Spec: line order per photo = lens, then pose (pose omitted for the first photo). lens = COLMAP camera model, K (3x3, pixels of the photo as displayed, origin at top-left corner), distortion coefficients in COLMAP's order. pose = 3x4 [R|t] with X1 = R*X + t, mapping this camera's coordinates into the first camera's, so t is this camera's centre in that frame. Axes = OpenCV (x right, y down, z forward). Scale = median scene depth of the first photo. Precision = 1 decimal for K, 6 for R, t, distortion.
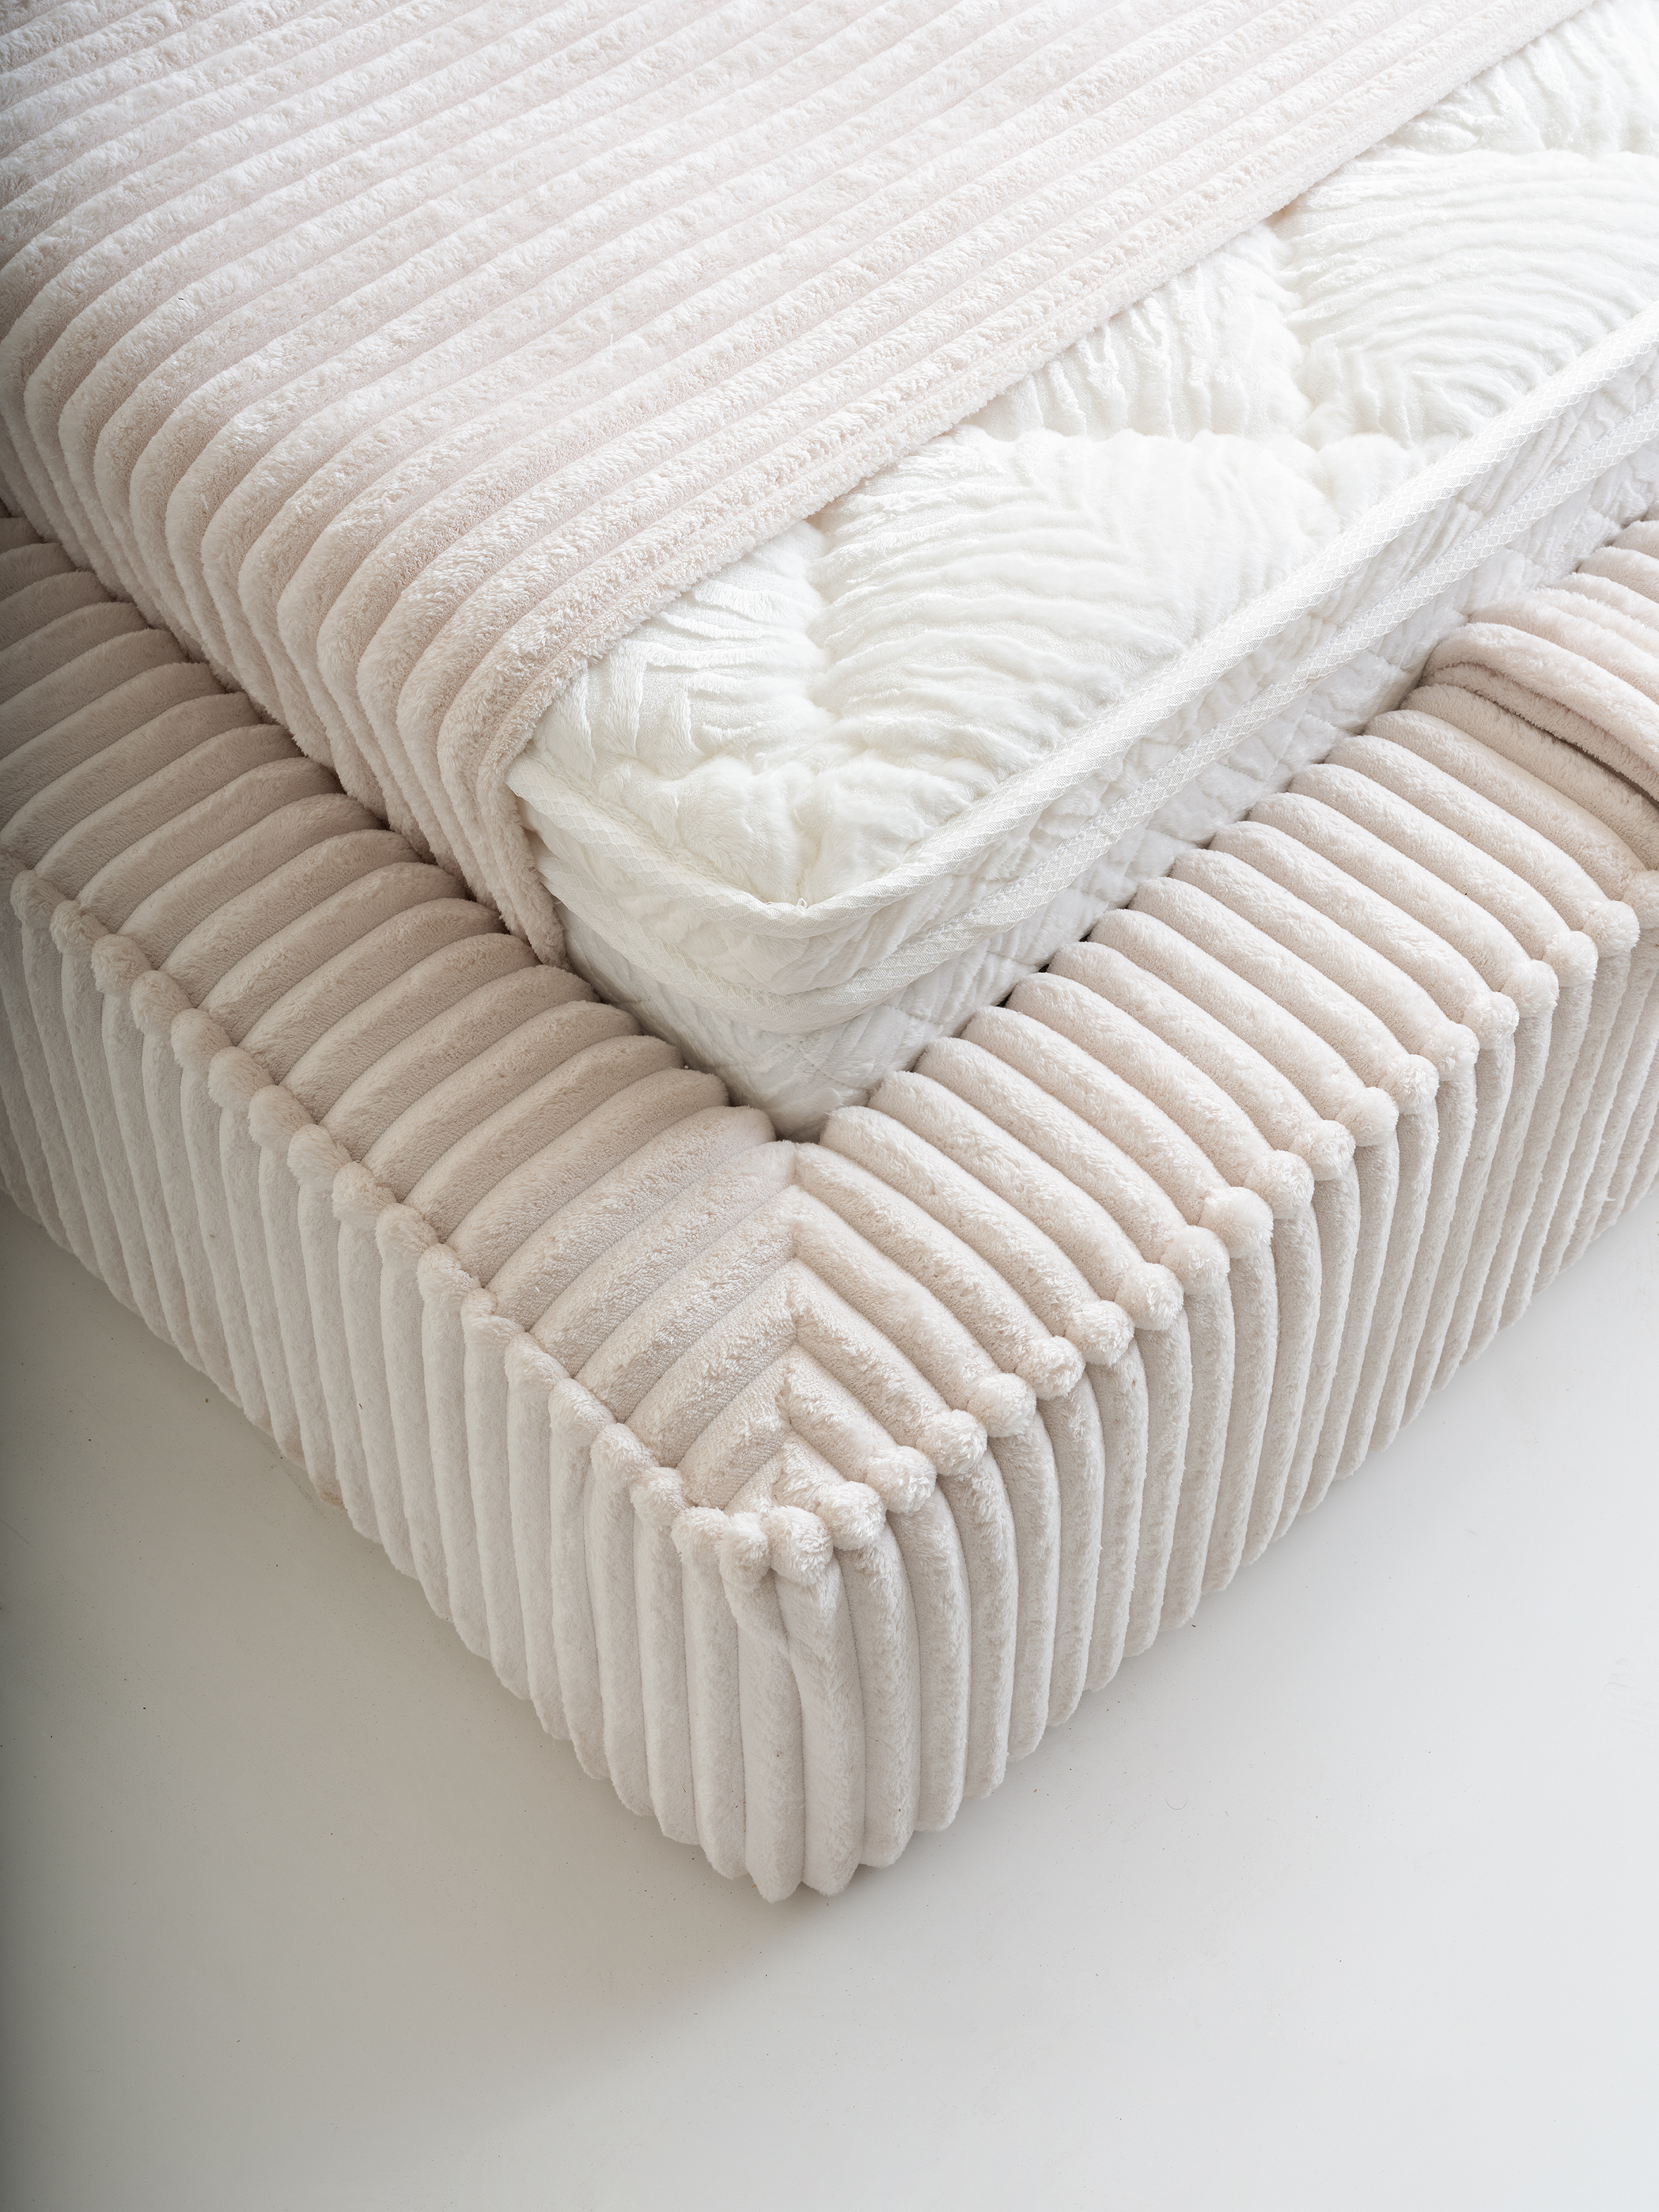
lens RADIAL K [[3137.9, 0, 829.5], [0, 3137.9, 1106.0], [0, 0, 1]] dist [0.004162, 0.013053]
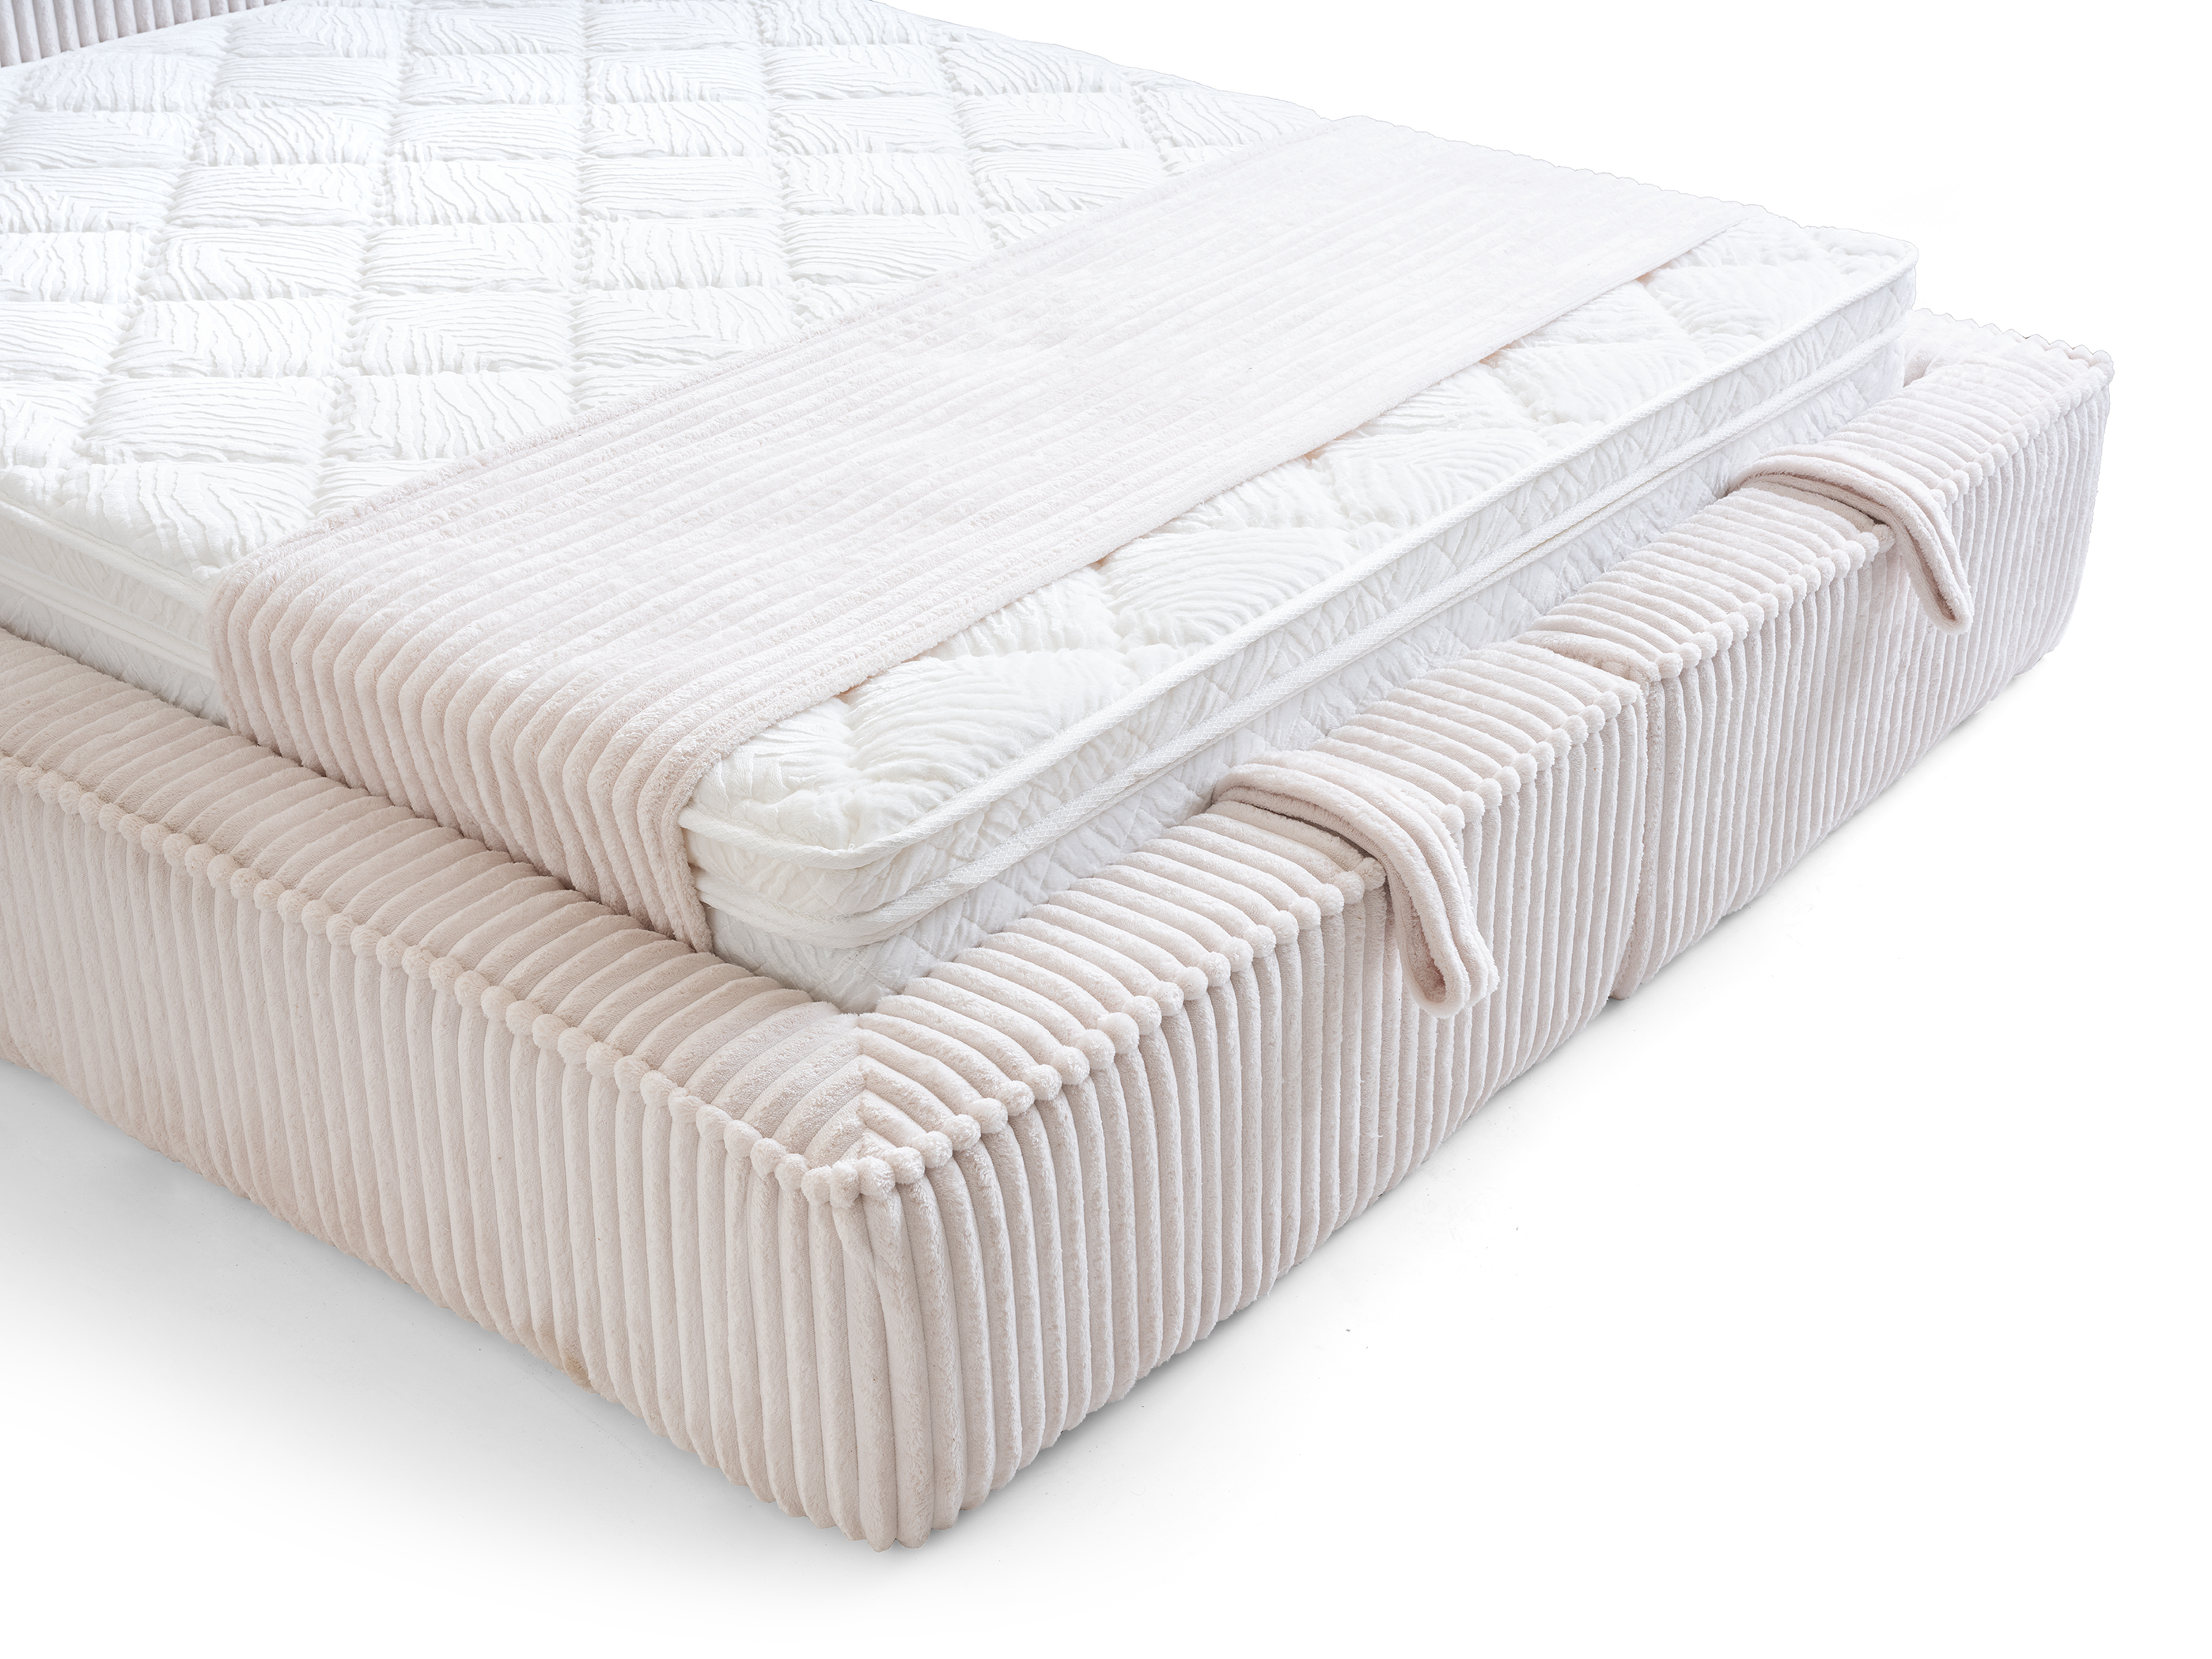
lens RADIAL K [[3137.9, 0, 1113.9], [0, 3137.9, 833.4], [0, 0, 1]] dist [0.004162, 0.013053]
pose [[0.992995, -0.070837, 0.094568, -0.026060], [0.101565, 0.920713, -0.376791, 0.561512], [-0.060379, 0.383756, 0.921458, -0.601342]]
